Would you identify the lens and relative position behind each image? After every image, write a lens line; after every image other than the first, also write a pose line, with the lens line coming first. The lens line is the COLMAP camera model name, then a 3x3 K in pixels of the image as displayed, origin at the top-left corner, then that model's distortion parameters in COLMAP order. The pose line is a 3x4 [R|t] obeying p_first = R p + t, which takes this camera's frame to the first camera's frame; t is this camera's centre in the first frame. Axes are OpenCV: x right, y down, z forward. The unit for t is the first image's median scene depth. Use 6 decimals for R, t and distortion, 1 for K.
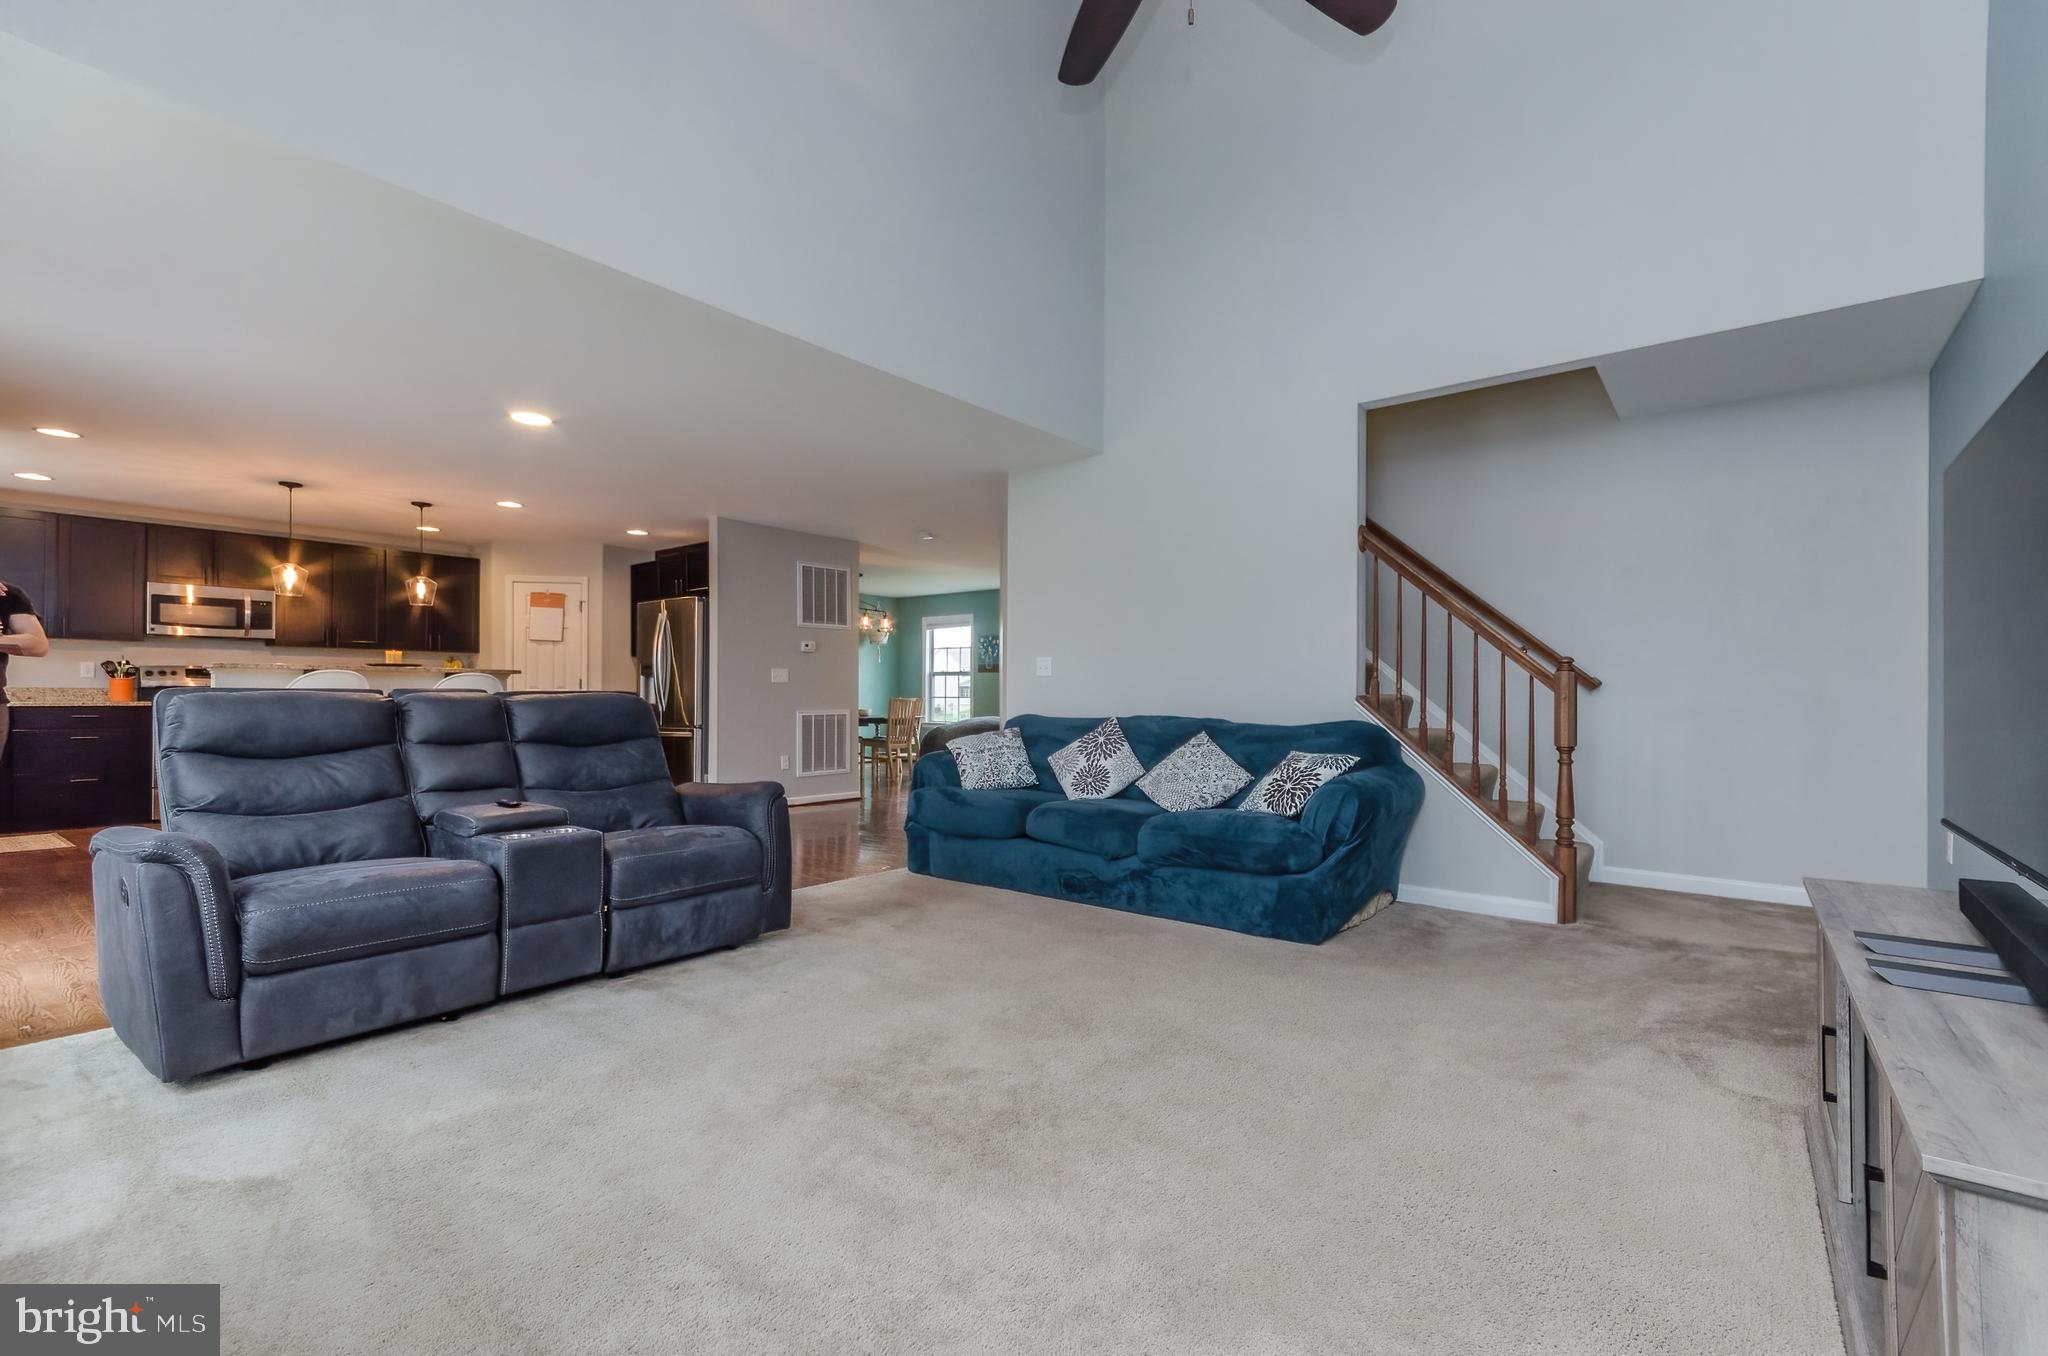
lens RADIAL K [[902.6, 0, 1054.4], [0, 902.6, 694.8], [0, 0, 1]] dist [0.002816, 0.000647]
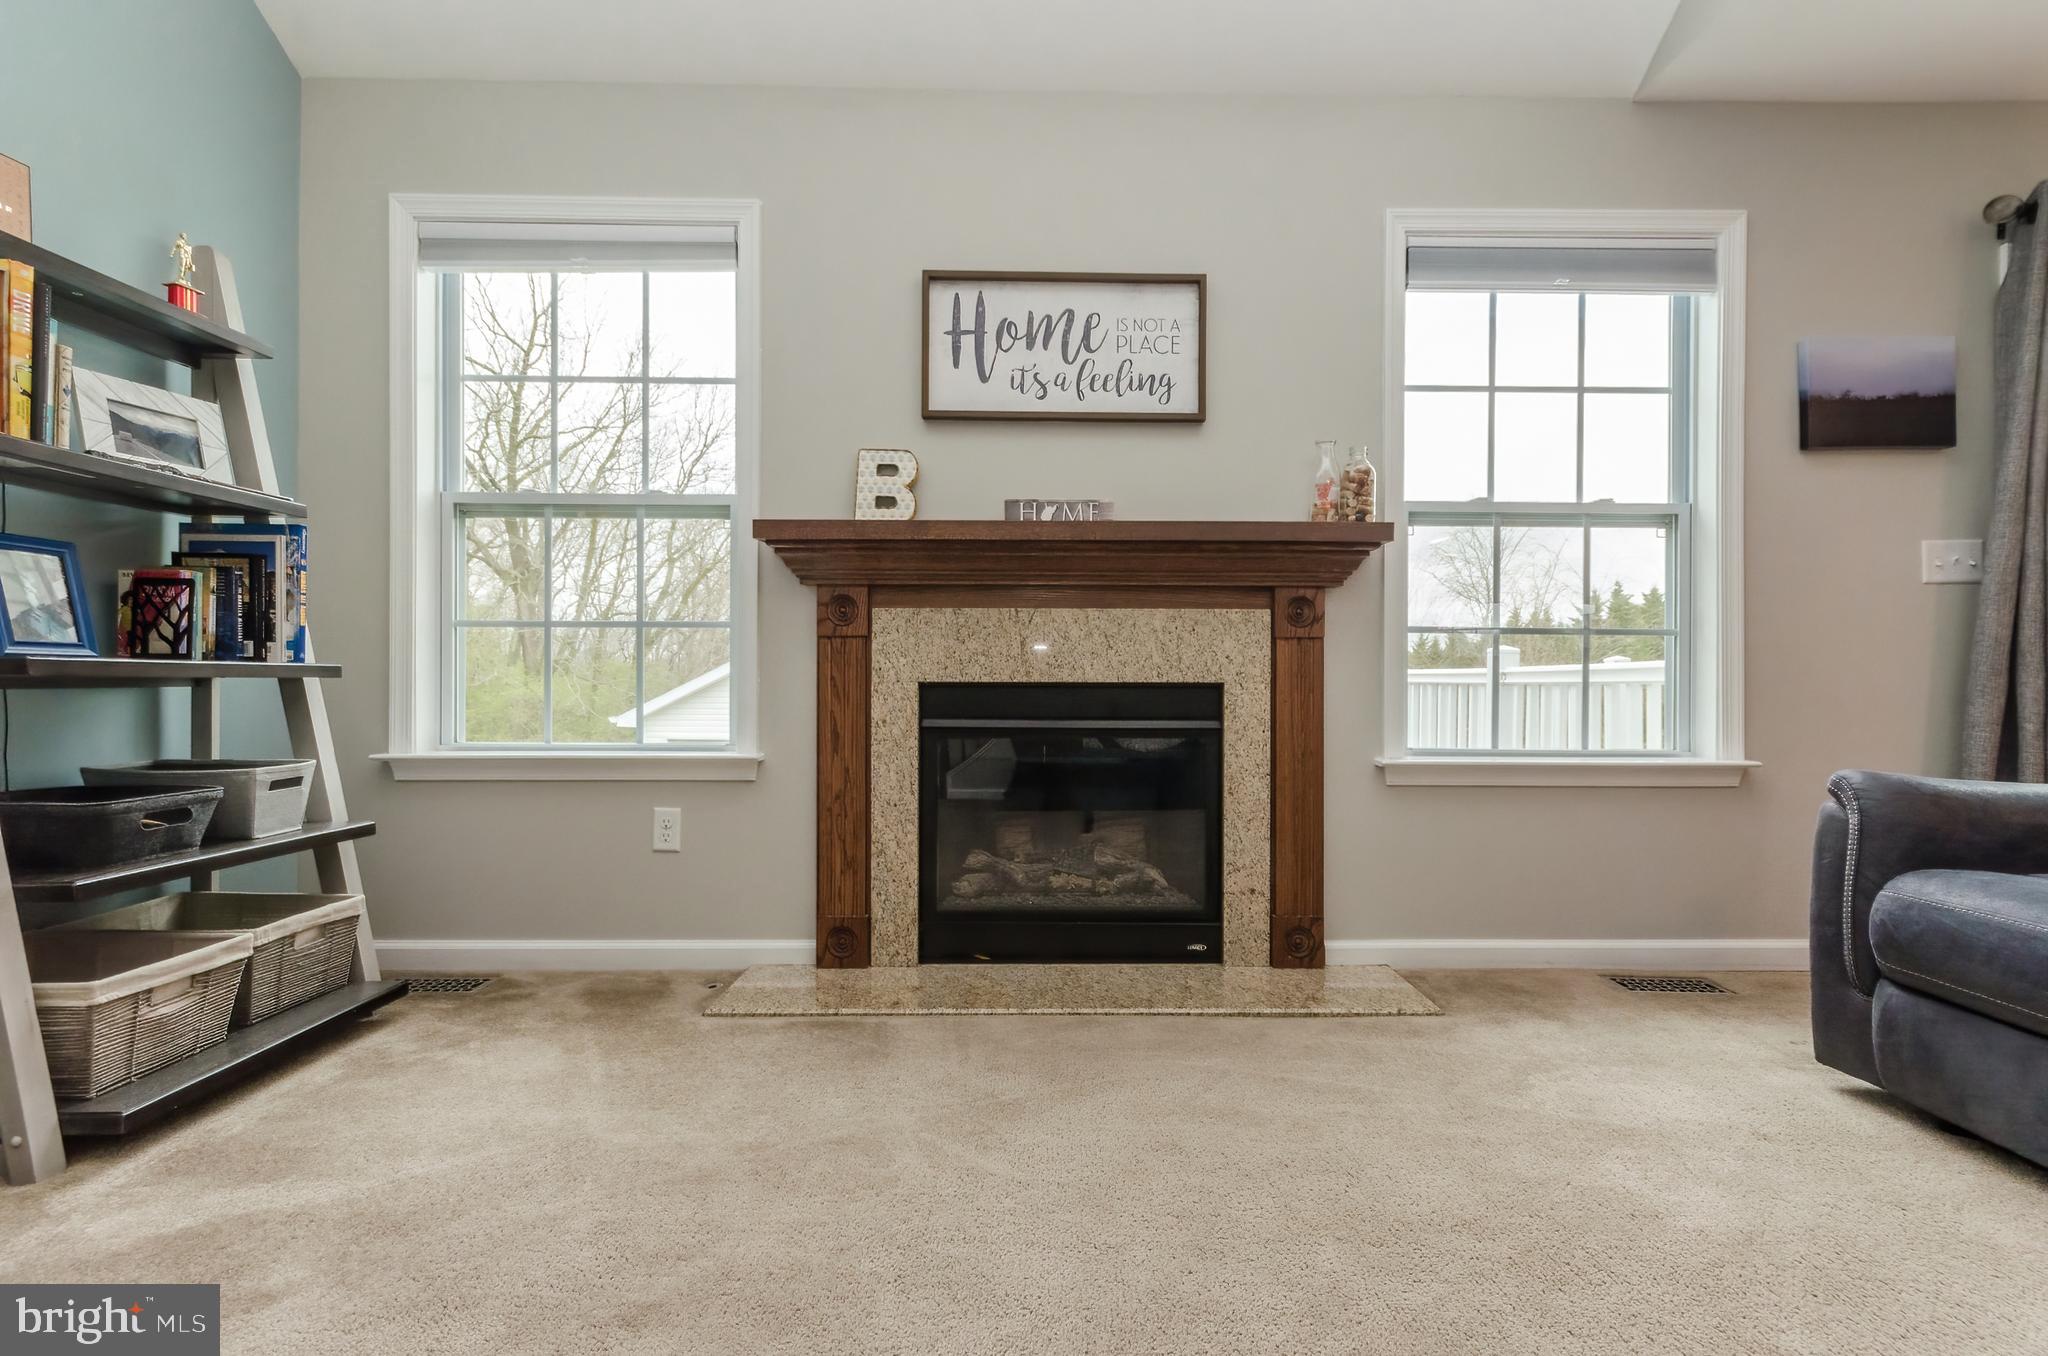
lens RADIAL K [[902.6, 0, 1052.3], [0, 902.6, 687.0], [0, 0, 1]] dist [0.002816, 0.000647]
pose [[-0.781391, -0.009016, -0.623977, 0.031131], [-0.010004, 0.999948, -0.001921, 0.025672], [0.623962, 0.004741, -0.781440, 0.359323]]
